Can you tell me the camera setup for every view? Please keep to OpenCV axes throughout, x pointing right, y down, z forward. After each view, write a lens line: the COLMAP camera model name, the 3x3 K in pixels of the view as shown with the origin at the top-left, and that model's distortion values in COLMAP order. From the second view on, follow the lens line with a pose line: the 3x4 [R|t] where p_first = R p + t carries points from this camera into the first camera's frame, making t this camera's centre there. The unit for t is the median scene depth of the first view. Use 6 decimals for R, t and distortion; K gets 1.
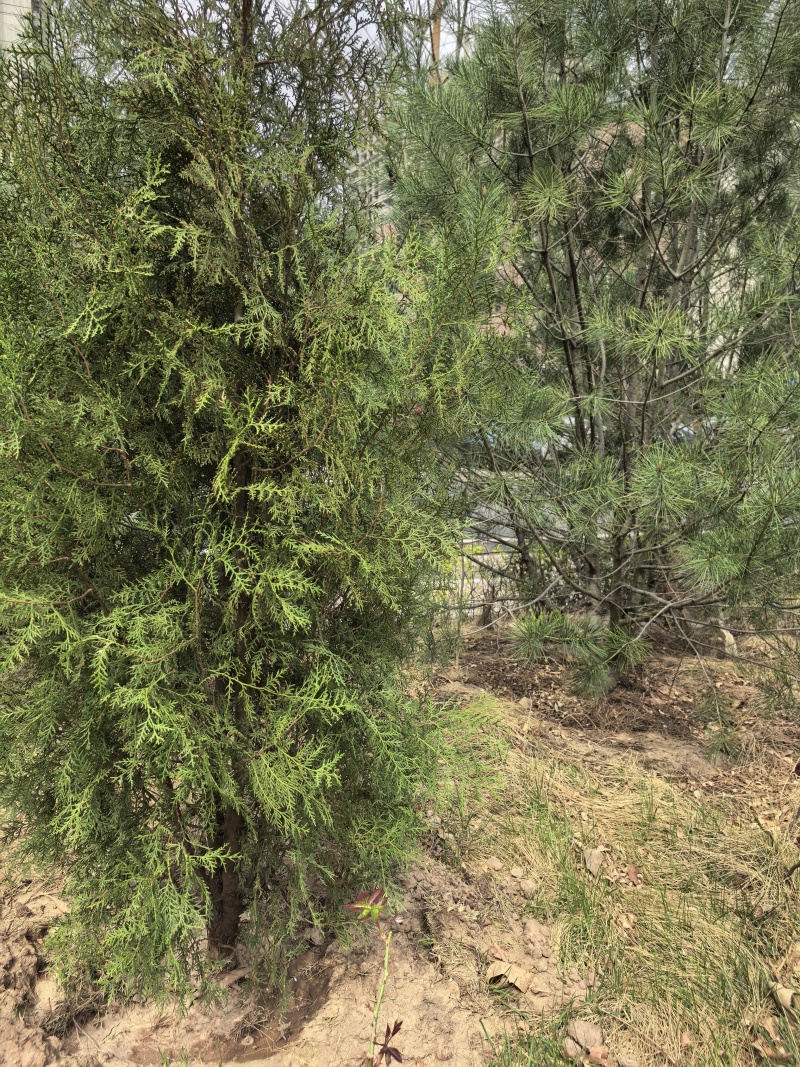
lens RADIAL K [[717.5, 0, 400.0], [0, 717.5, 533.5], [0, 0, 1]] dist [0.005869, -0.062133]
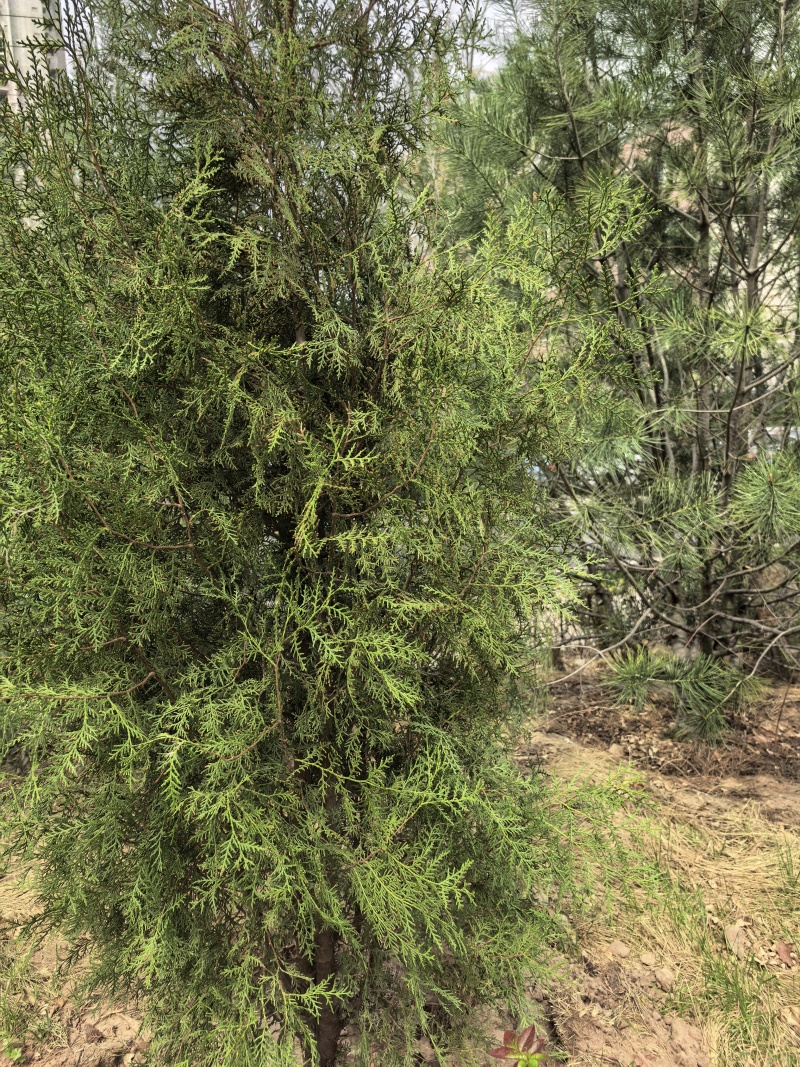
lens RADIAL K [[740.7, 0, 400.0], [0, 740.7, 533.5], [0, 0, 1]] dist [-0.001194, -0.054177]
pose [[0.995004, -0.076459, -0.064194, -0.076472], [0.072719, 0.995624, -0.058700, -0.012778], [0.068401, 0.053739, 0.996210, 0.150754]]
